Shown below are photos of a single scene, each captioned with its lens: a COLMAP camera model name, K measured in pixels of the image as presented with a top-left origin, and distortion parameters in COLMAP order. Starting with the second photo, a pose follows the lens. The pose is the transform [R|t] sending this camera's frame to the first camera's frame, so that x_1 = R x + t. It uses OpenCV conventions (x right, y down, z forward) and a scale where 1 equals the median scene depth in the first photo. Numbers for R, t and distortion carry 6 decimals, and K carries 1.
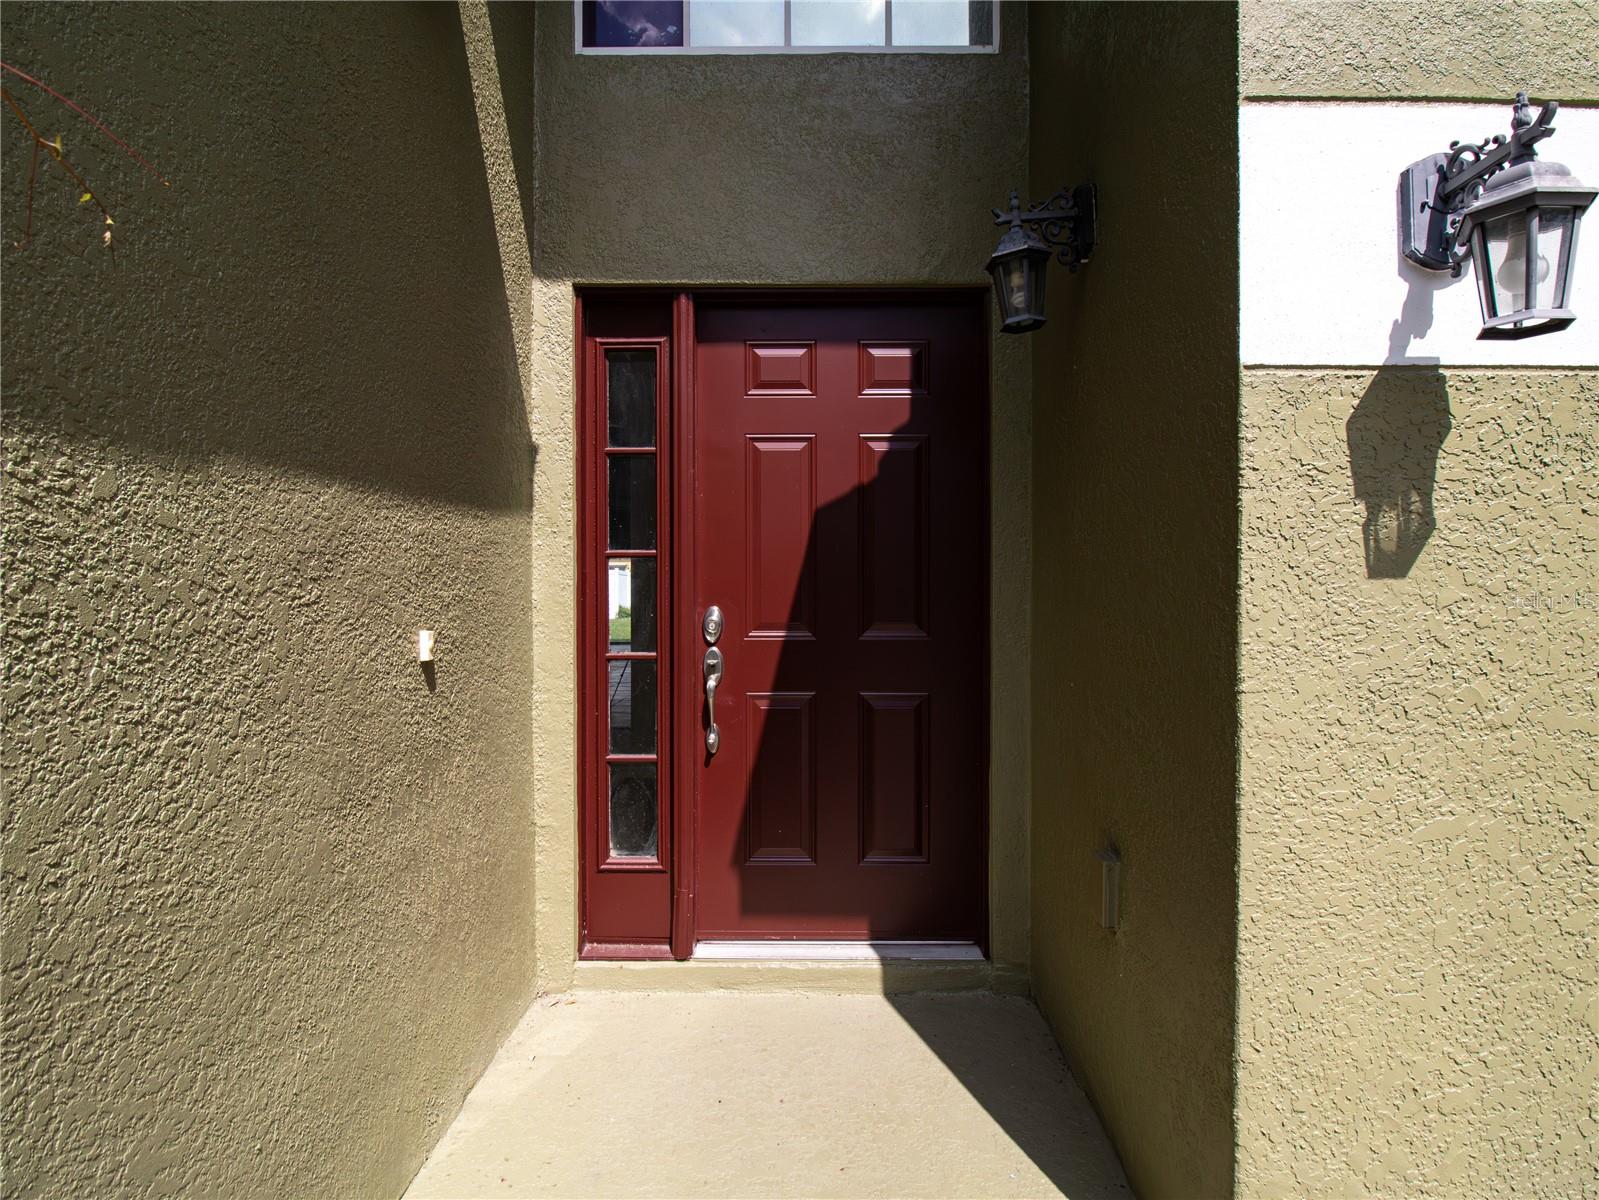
lens RADIAL K [[860.2, 0, 813.0], [0, 860.2, 595.9], [0, 0, 1]] dist [-0.010515, -0.000693]
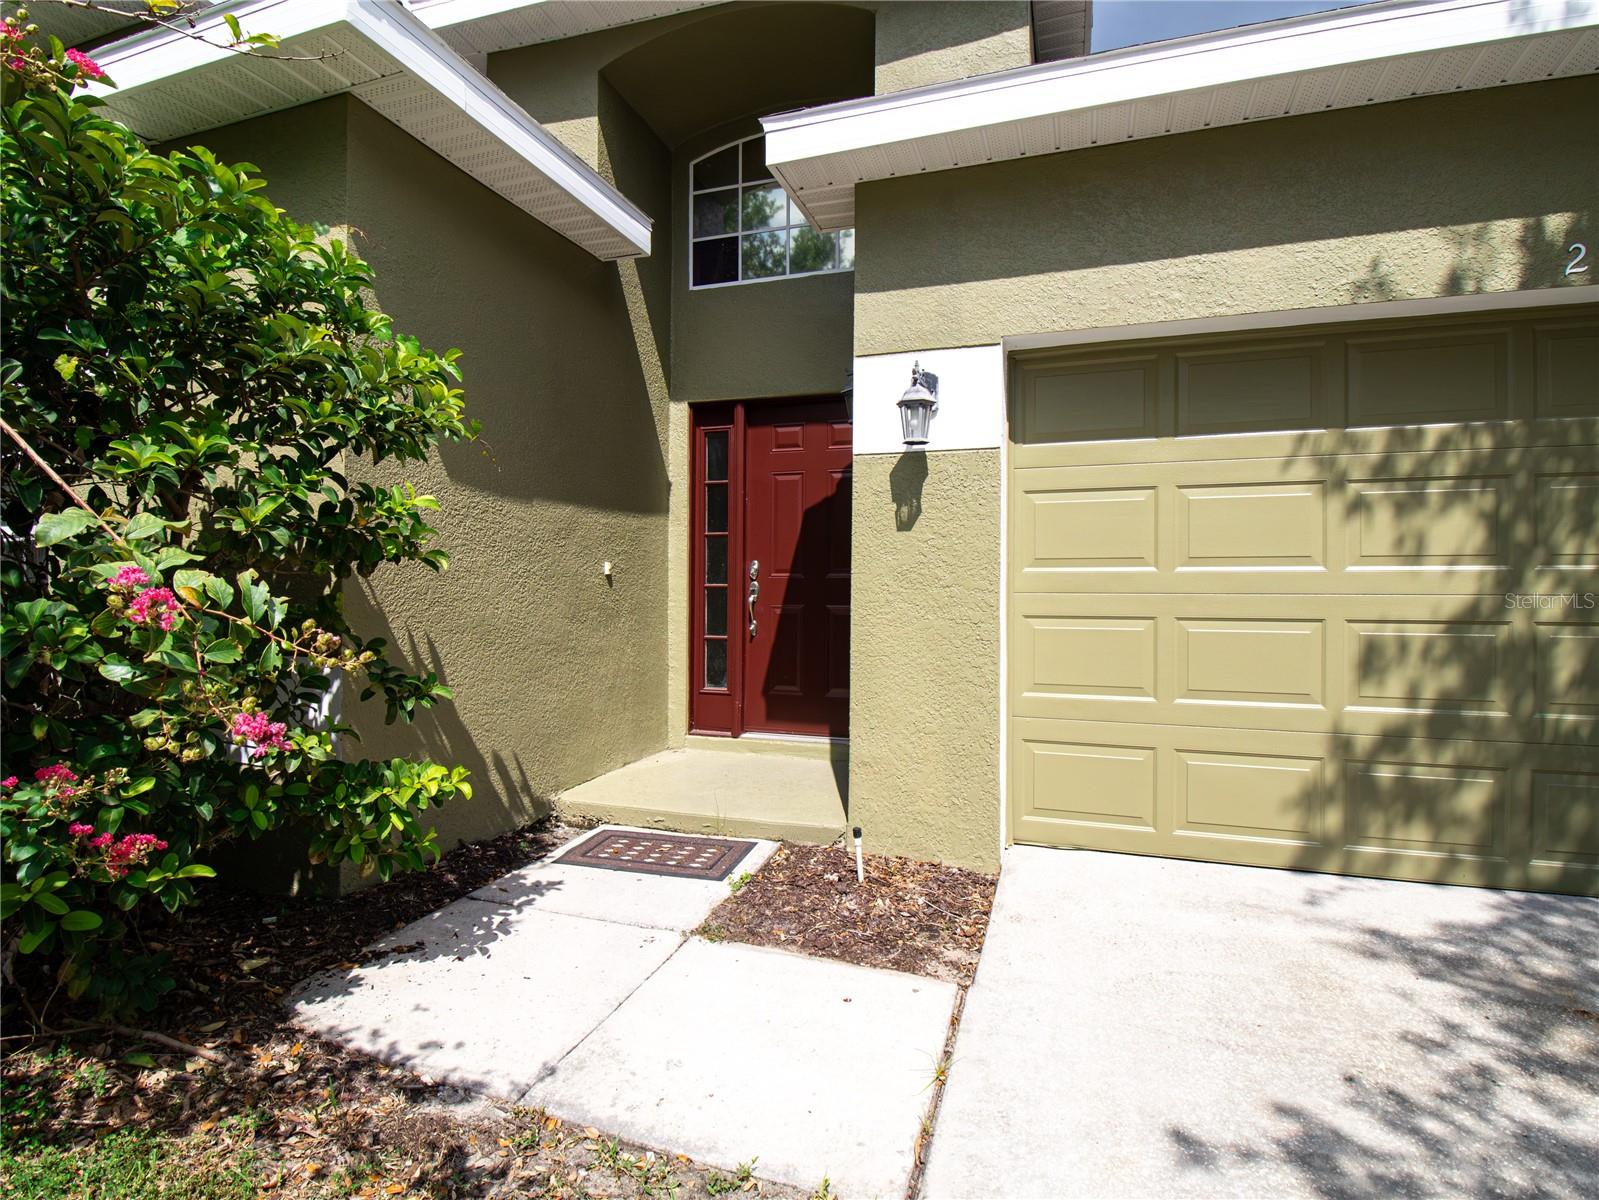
lens RADIAL K [[860.2, 0, 791.6], [0, 860.2, 599.3], [0, 0, 1]] dist [-0.010515, -0.000693]
pose [[0.946051, 0.011625, -0.323809, 0.632395], [-0.011737, 0.999930, 0.001608, 0.100859], [0.323805, 0.002280, 0.946121, -0.871505]]
